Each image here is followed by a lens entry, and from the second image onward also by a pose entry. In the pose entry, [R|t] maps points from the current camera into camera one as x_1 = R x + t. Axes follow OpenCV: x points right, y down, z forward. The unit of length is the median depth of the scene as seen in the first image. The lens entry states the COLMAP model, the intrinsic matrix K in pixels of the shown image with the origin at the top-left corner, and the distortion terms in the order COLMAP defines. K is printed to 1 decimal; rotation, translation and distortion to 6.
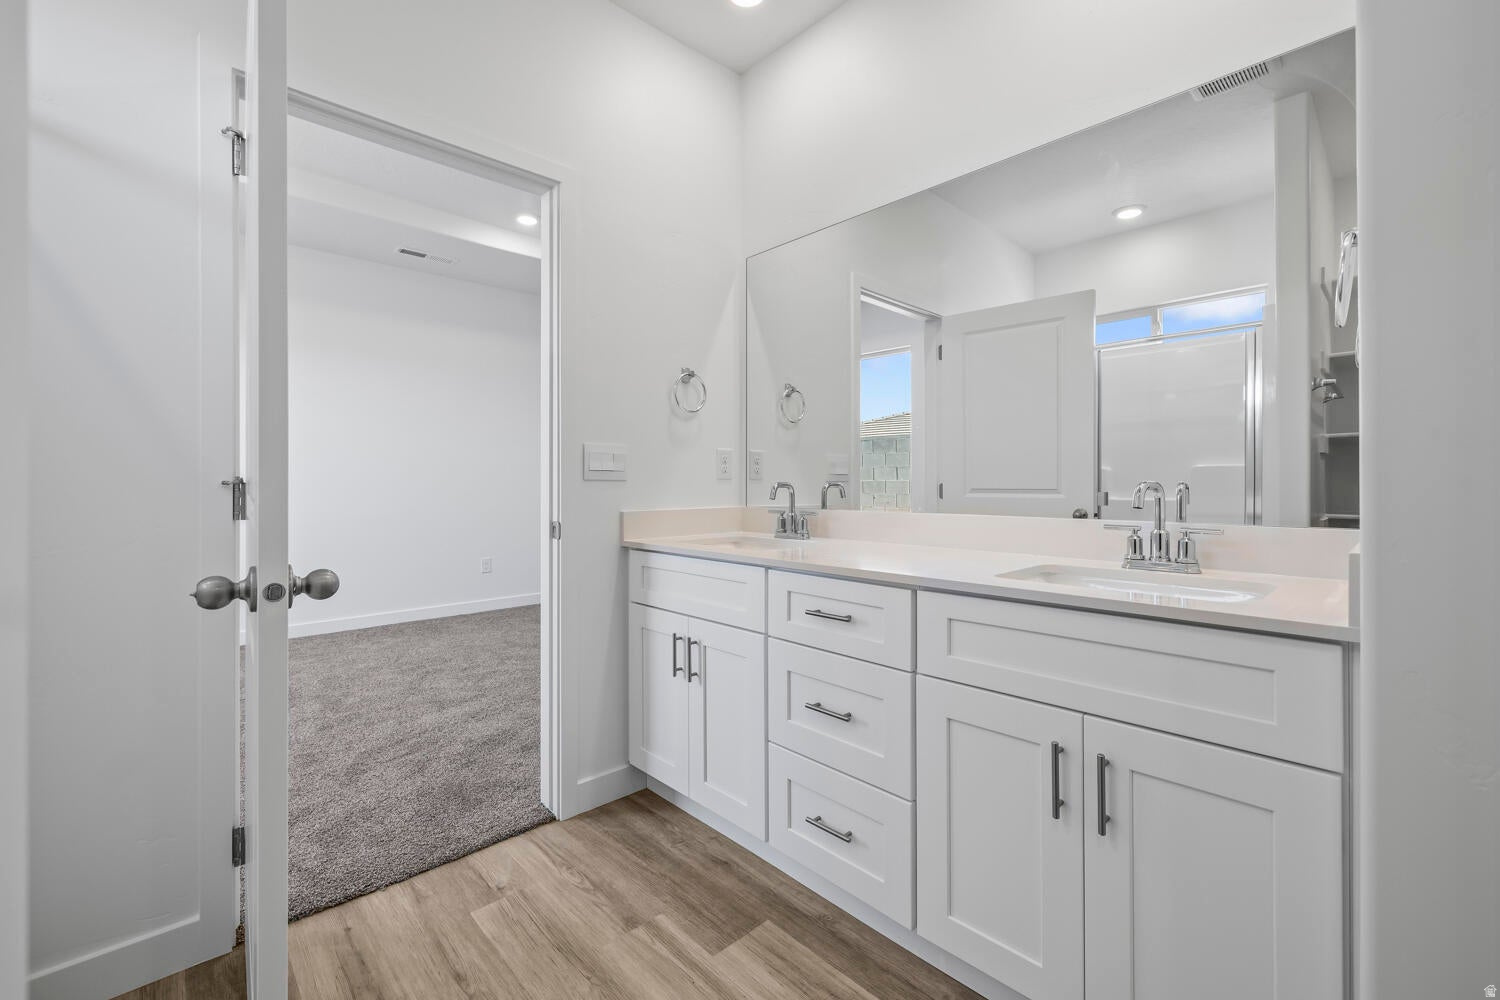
lens RADIAL K [[630.4, 0, 749.7], [0, 630.4, 483.6], [0, 0, 1]] dist [-0.000234, 0.000008]
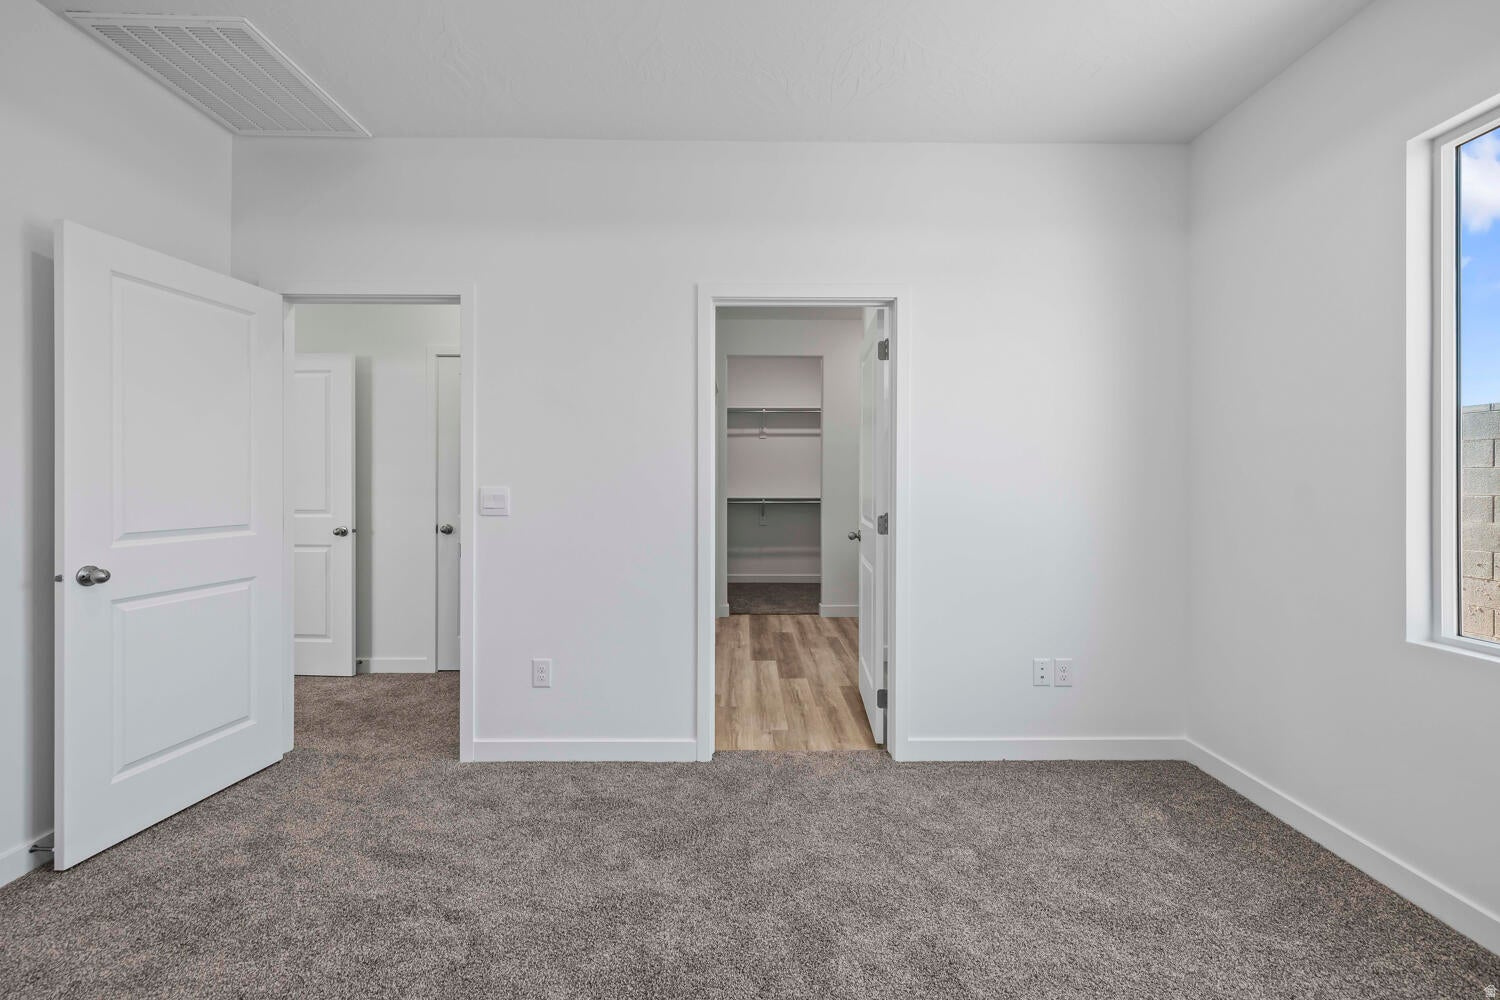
lens RADIAL K [[630.4, 0, 749.7], [0, 630.4, 483.6], [0, 0, 1]] dist [-0.000234, 0.000008]
pose [[-0.737312, -0.001959, 0.675550, -1.407073], [-0.003315, 0.999994, -0.000718, -0.076195], [-0.675545, -0.002768, -0.737314, 2.115737]]
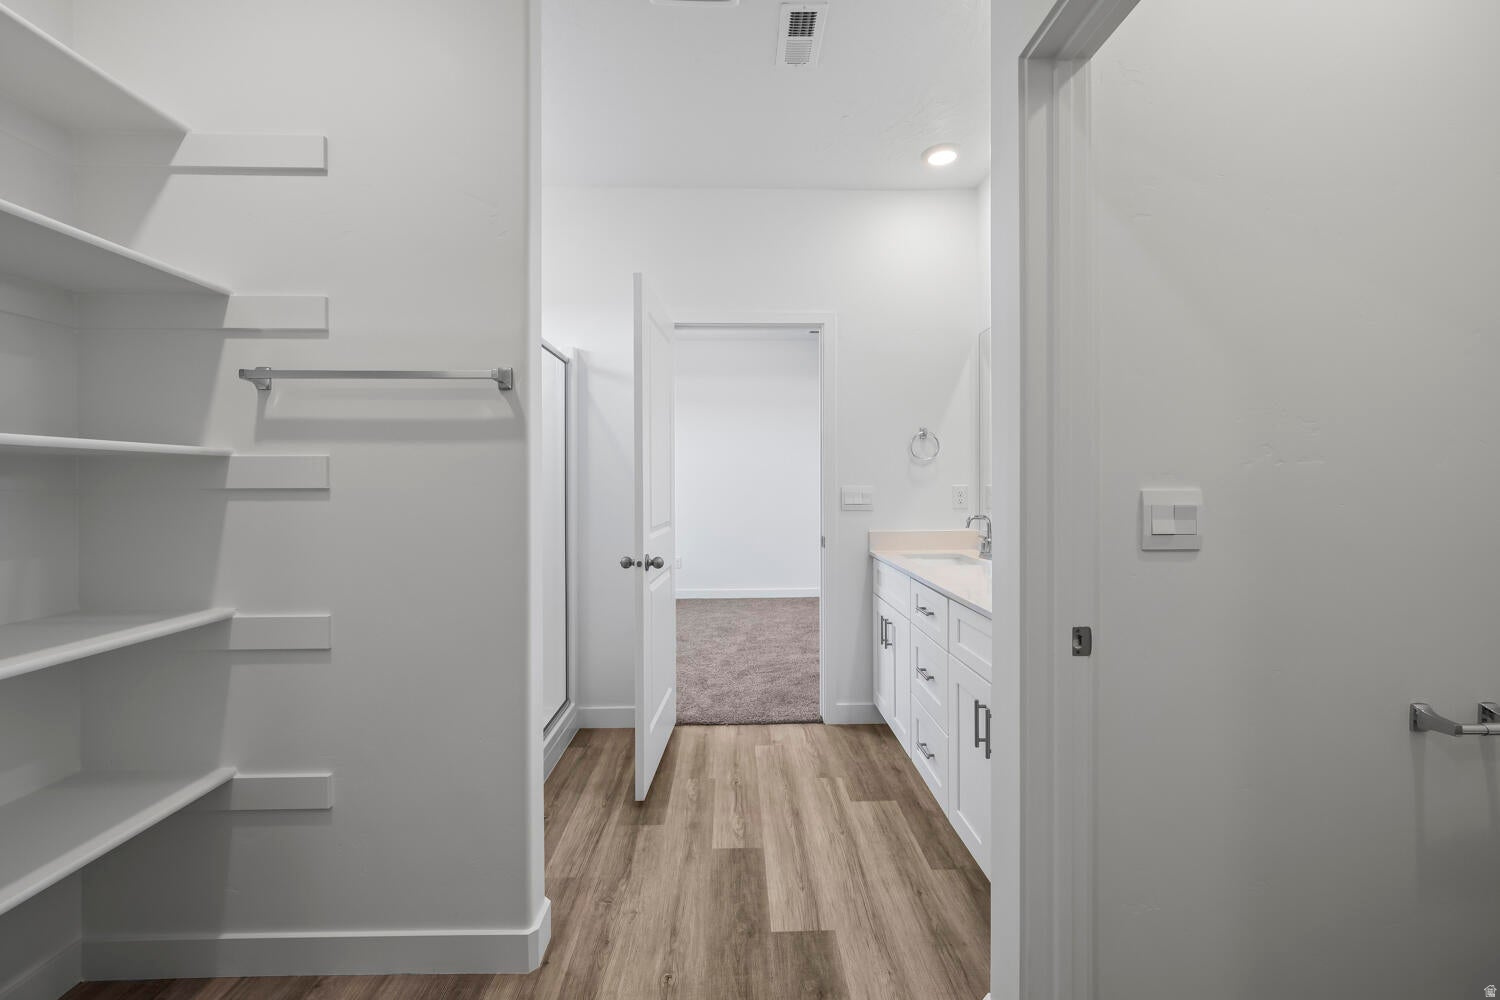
lens RADIAL K [[630.4, 0, 749.7], [0, 630.4, 483.6], [0, 0, 1]] dist [-0.000234, 0.000008]
pose [[0.750210, 0.000696, -0.661200, 0.647776], [0.002811, 0.999987, 0.004242, -0.086182], [0.661194, -0.005041, 0.750198, -0.339402]]
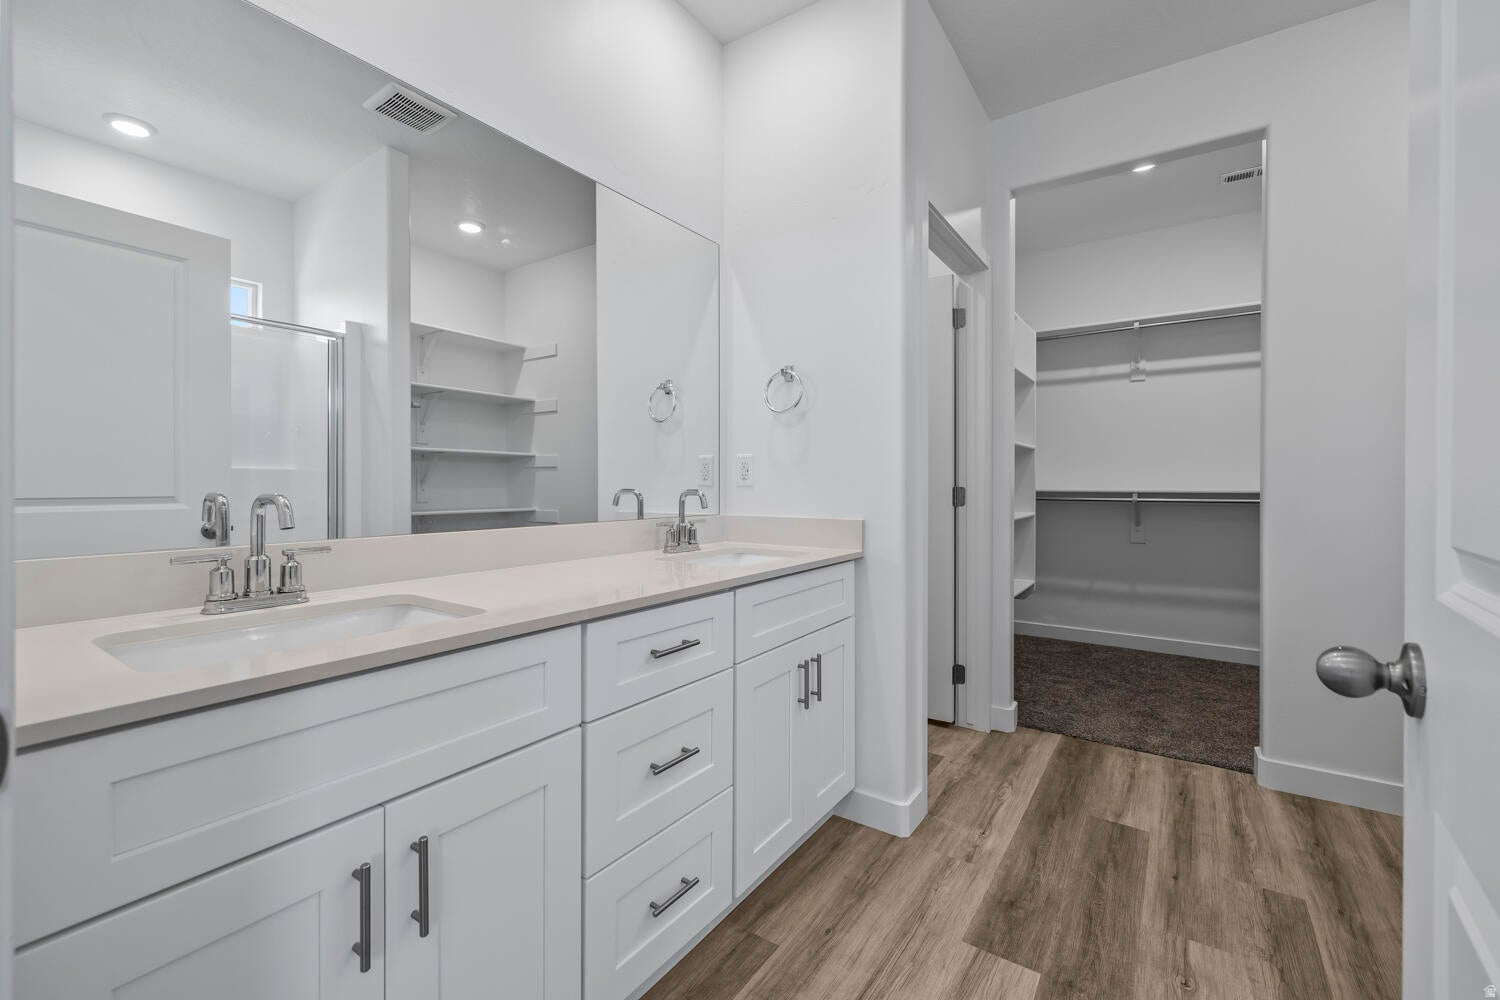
lens RADIAL K [[630.4, 0, 749.7], [0, 630.4, 483.6], [0, 0, 1]] dist [-0.000234, 0.000008]
pose [[-0.214198, -0.001789, 0.976789, -0.579283], [-0.002890, 0.999995, 0.001198, -0.013867], [-0.976786, -0.002566, -0.214202, 0.854696]]
